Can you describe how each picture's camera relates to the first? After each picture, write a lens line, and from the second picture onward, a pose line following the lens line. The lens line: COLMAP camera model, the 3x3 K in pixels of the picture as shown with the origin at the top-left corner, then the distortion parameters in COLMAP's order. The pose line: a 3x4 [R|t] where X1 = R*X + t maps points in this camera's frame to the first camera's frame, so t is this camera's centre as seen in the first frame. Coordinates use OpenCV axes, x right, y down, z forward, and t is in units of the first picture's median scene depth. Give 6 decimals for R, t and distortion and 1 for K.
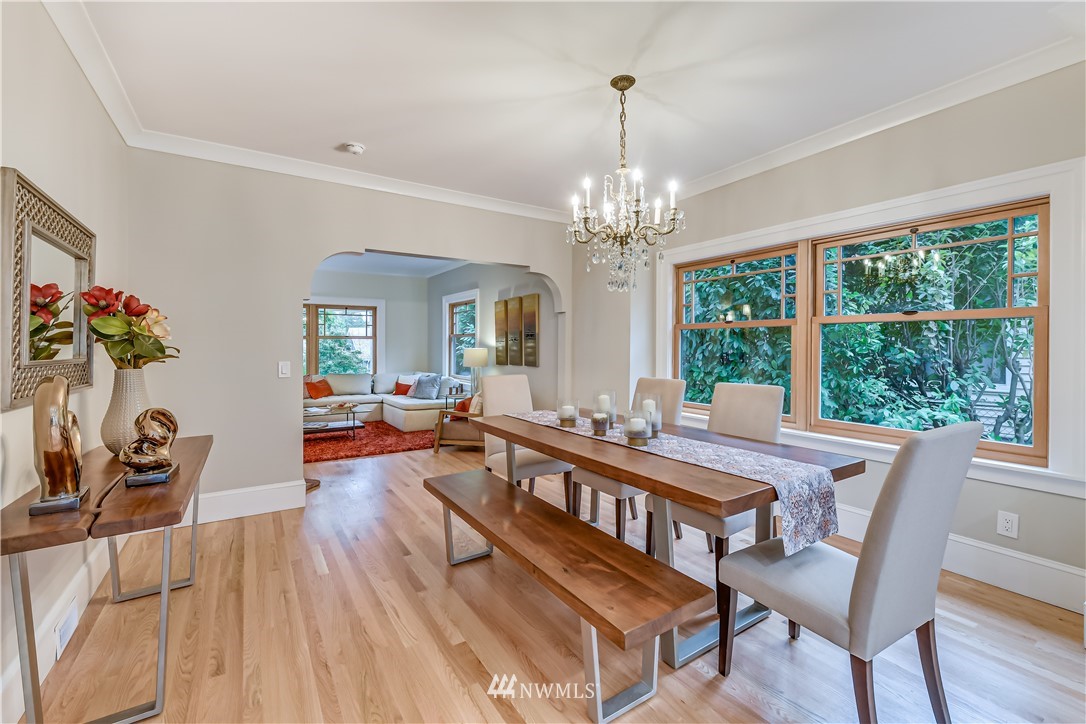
lens RADIAL K [[451.9, 0, 545.9], [0, 451.9, 345.6], [0, 0, 1]] dist [0.000294, -0.000002]
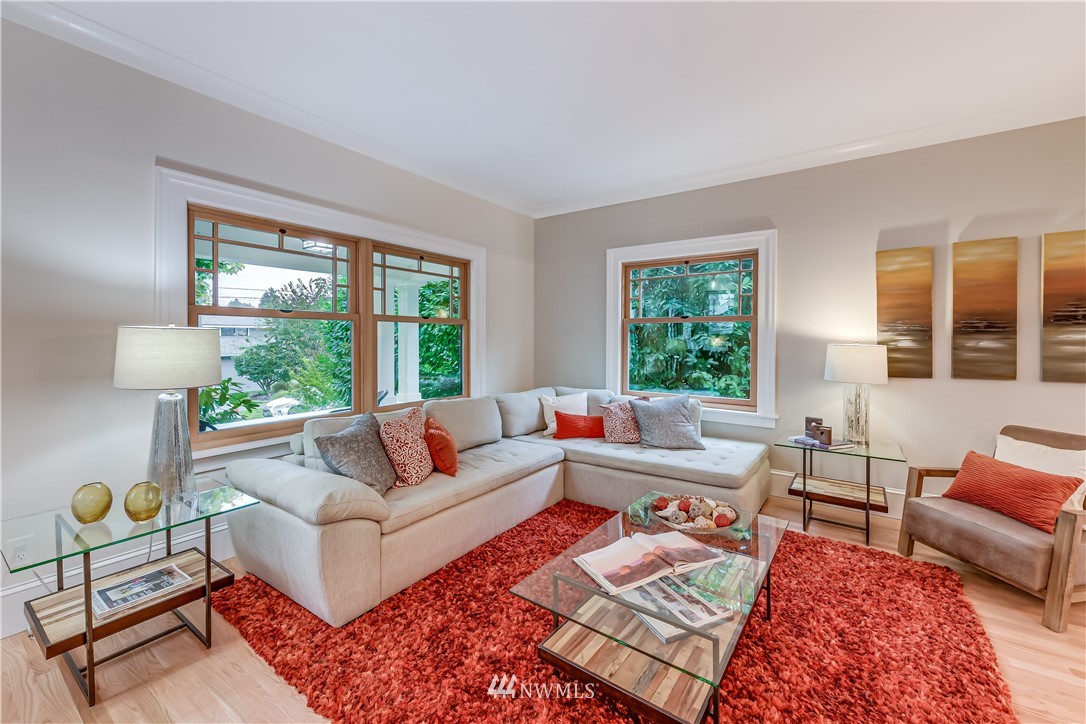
lens RADIAL K [[432.4, 0, 539.1], [0, 432.4, 345.2], [0, 0, 1]] dist [0.001998, -0.000149]
pose [[0.932710, 0.000319, 0.360626, -0.708960], [-0.004631, 0.999928, 0.011092, 0.003539], [-0.360597, -0.012015, 0.932644, 0.774700]]
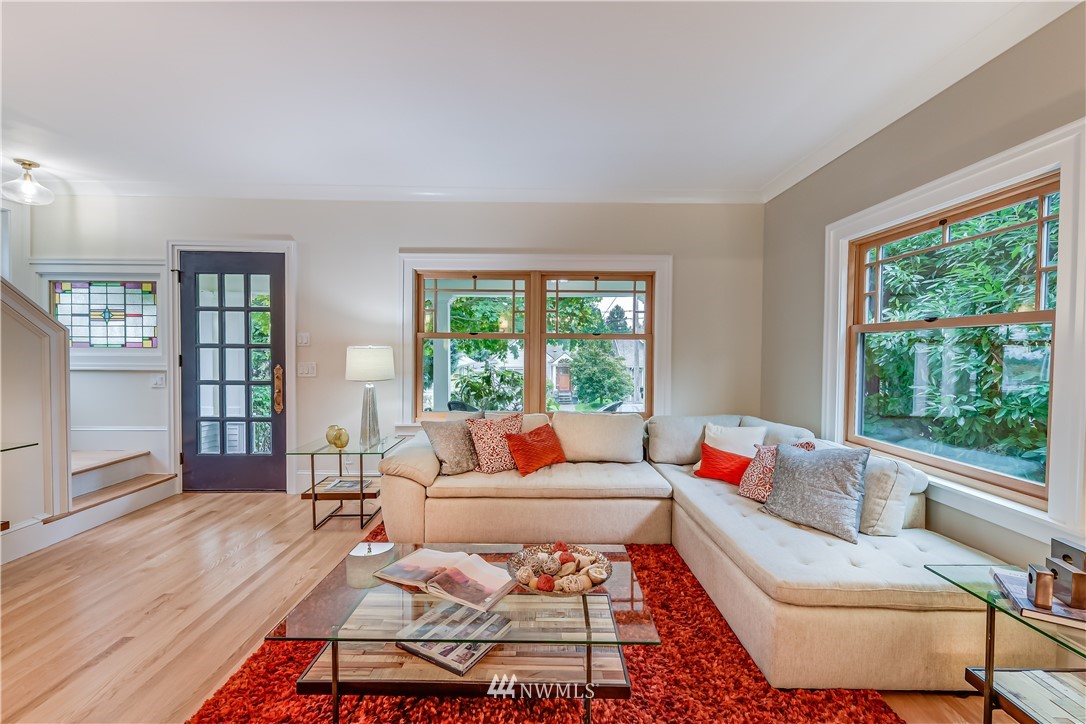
lens RADIAL K [[445.0, 0, 545.6], [0, 445.0, 355.2], [0, 0, 1]] dist [0.002793, 0.000143]
pose [[0.844553, 0.012702, -0.535321, -0.324001], [-0.008697, 0.999912, 0.010004, -0.002084], [0.535401, -0.003793, 0.844590, 0.799452]]
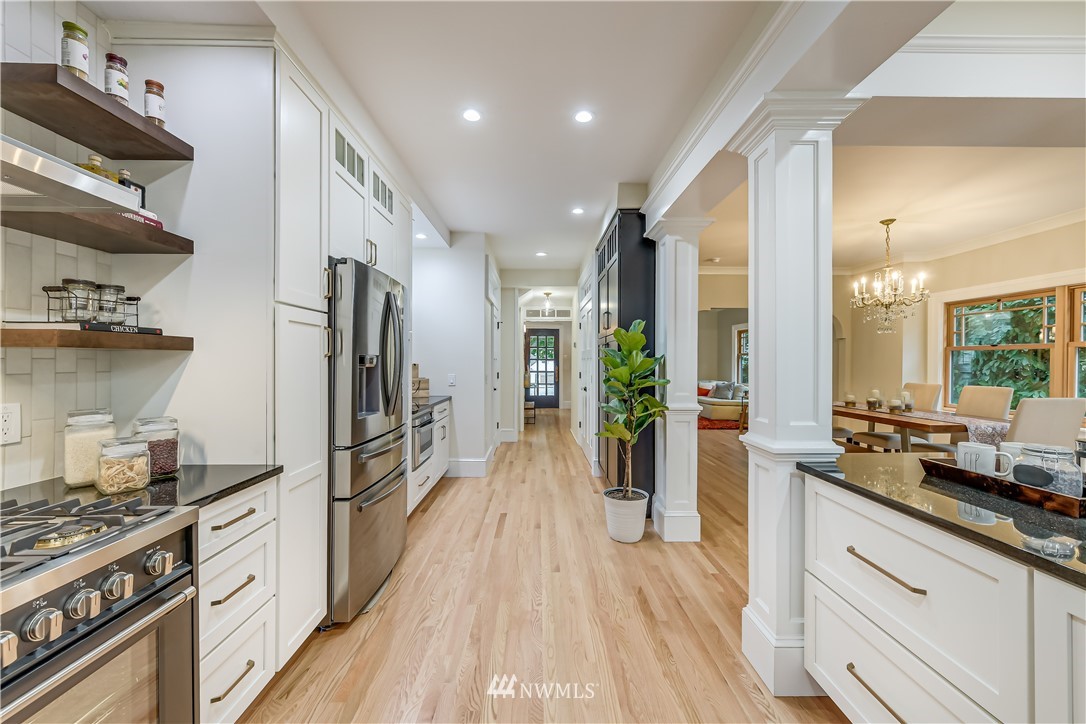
lens RADIAL K [[423.7, 0, 542.4], [0, 423.7, 358.8], [0, 0, 1]] dist [0.000458, -0.000088]
pose [[0.845142, 0.001862, -0.534538, -0.043037], [-0.005301, 0.999974, -0.004898, 0.001113], [0.534515, 0.006973, 0.845130, -0.540674]]
